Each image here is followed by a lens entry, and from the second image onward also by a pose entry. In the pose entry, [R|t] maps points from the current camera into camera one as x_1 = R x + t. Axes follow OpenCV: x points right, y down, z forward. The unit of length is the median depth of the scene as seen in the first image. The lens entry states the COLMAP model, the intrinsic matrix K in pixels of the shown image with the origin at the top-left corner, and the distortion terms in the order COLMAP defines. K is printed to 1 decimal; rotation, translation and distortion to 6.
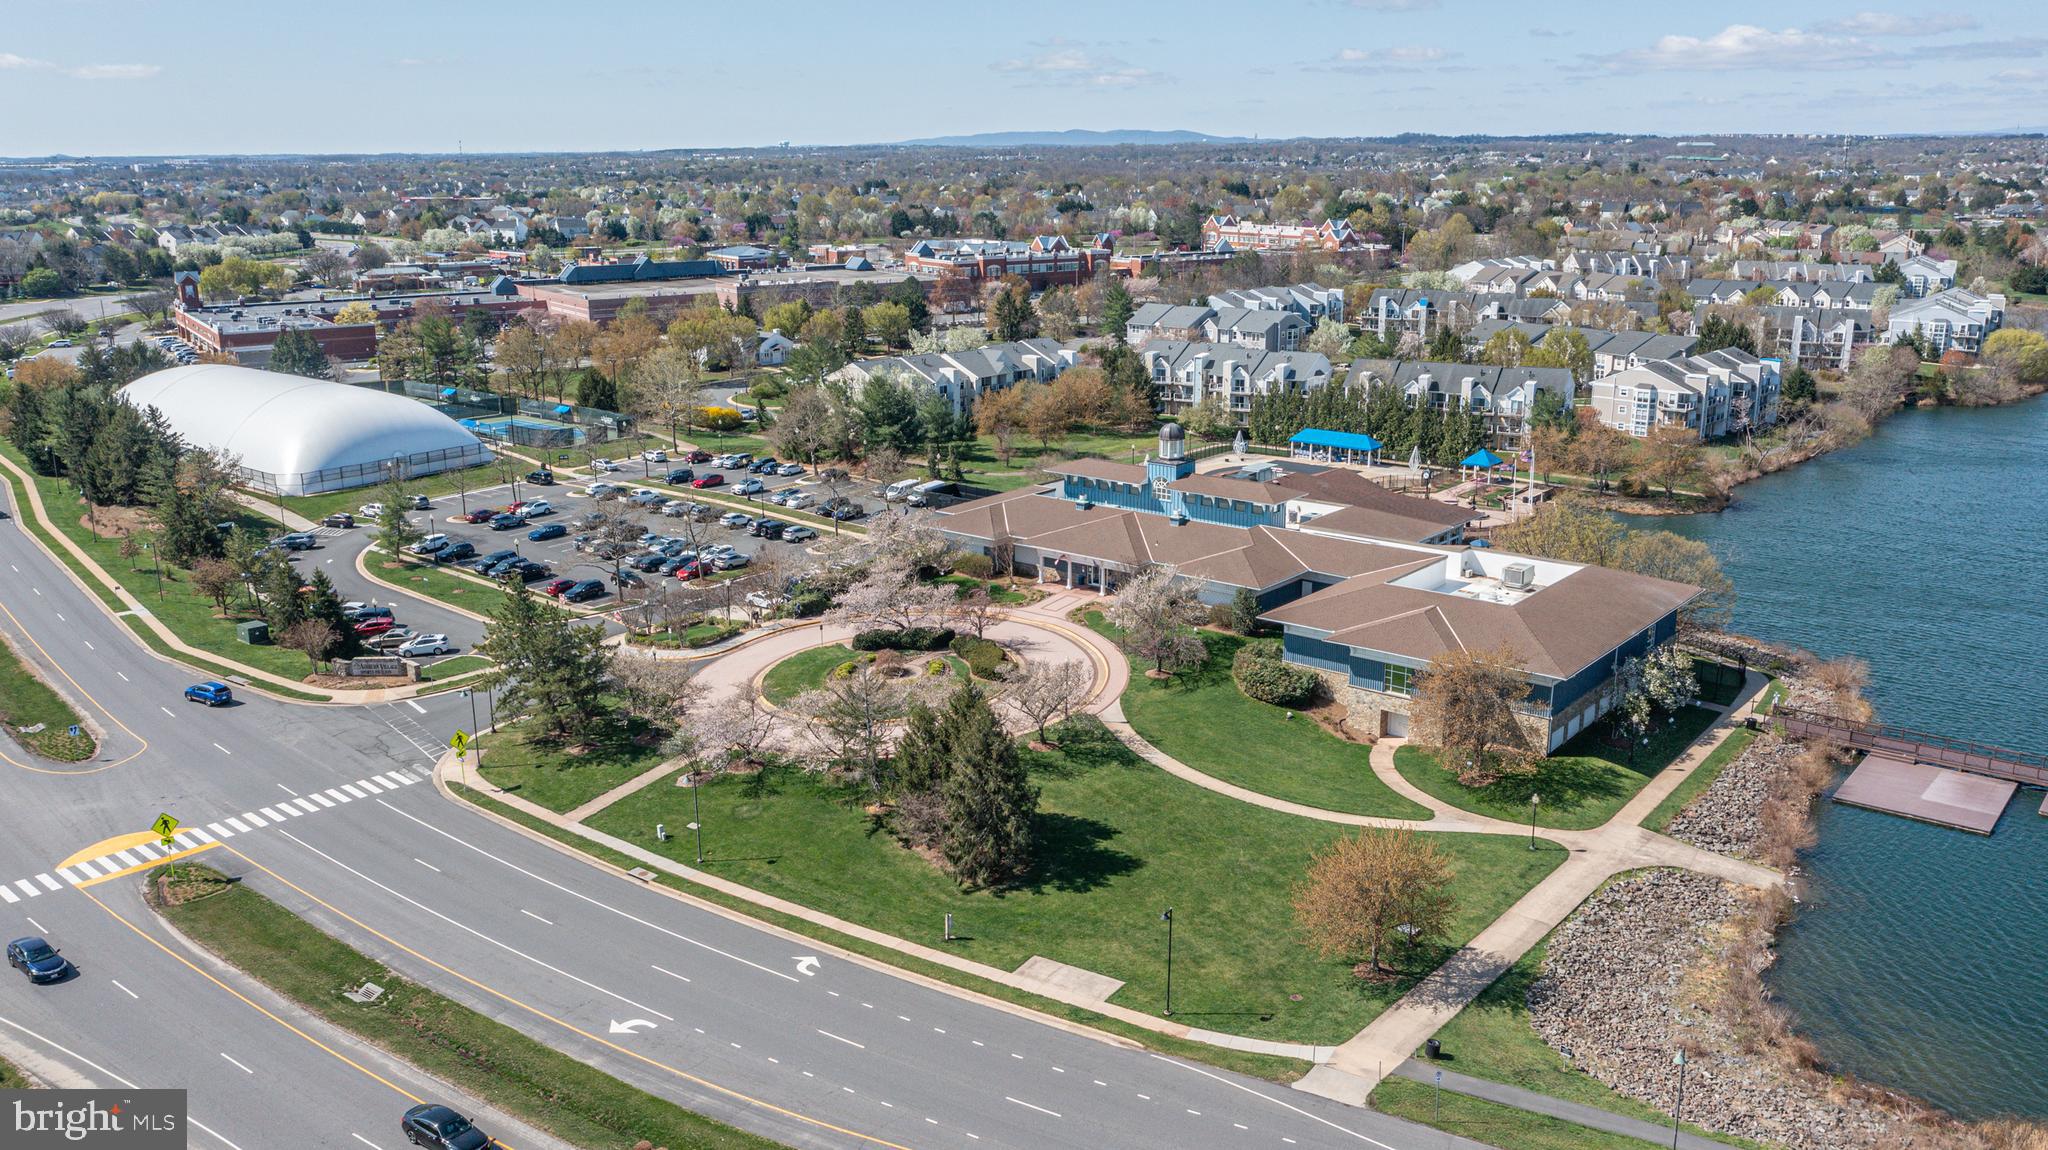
lens RADIAL K [[1627.9, 0, 1024.0], [0, 1627.9, 575.0], [0, 0, 1]] dist [-0.002470, -0.007048]
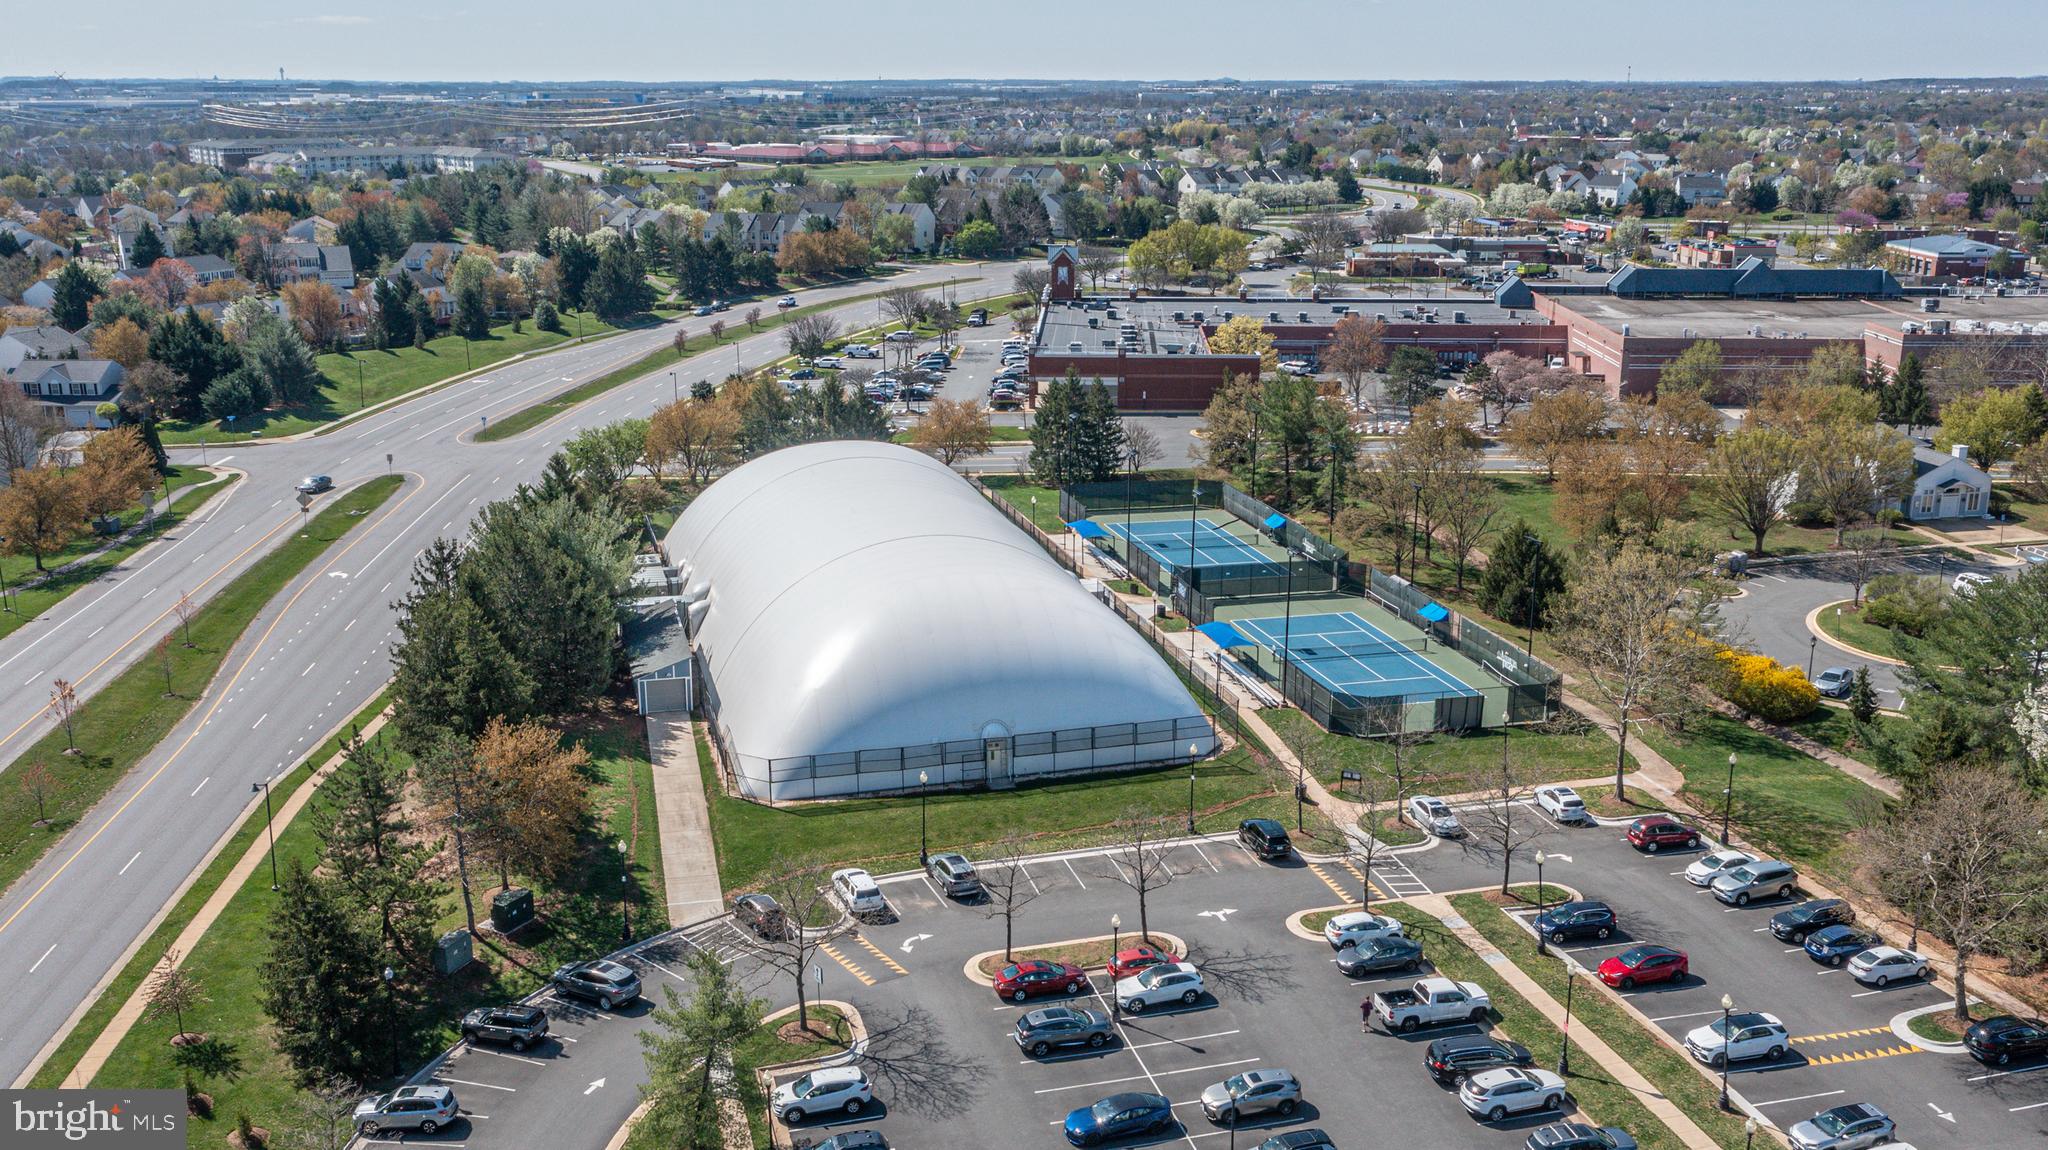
lens RADIAL K [[1737.6, 0, 1088.7], [0, 1737.6, 578.6], [0, 0, 1]] dist [-0.006953, 0.008670]
pose [[0.804740, 0.172063, -0.568145, -0.043184], [-0.157494, 0.984658, 0.075124, -0.080594], [0.572355, 0.029024, 0.819492, 0.306737]]
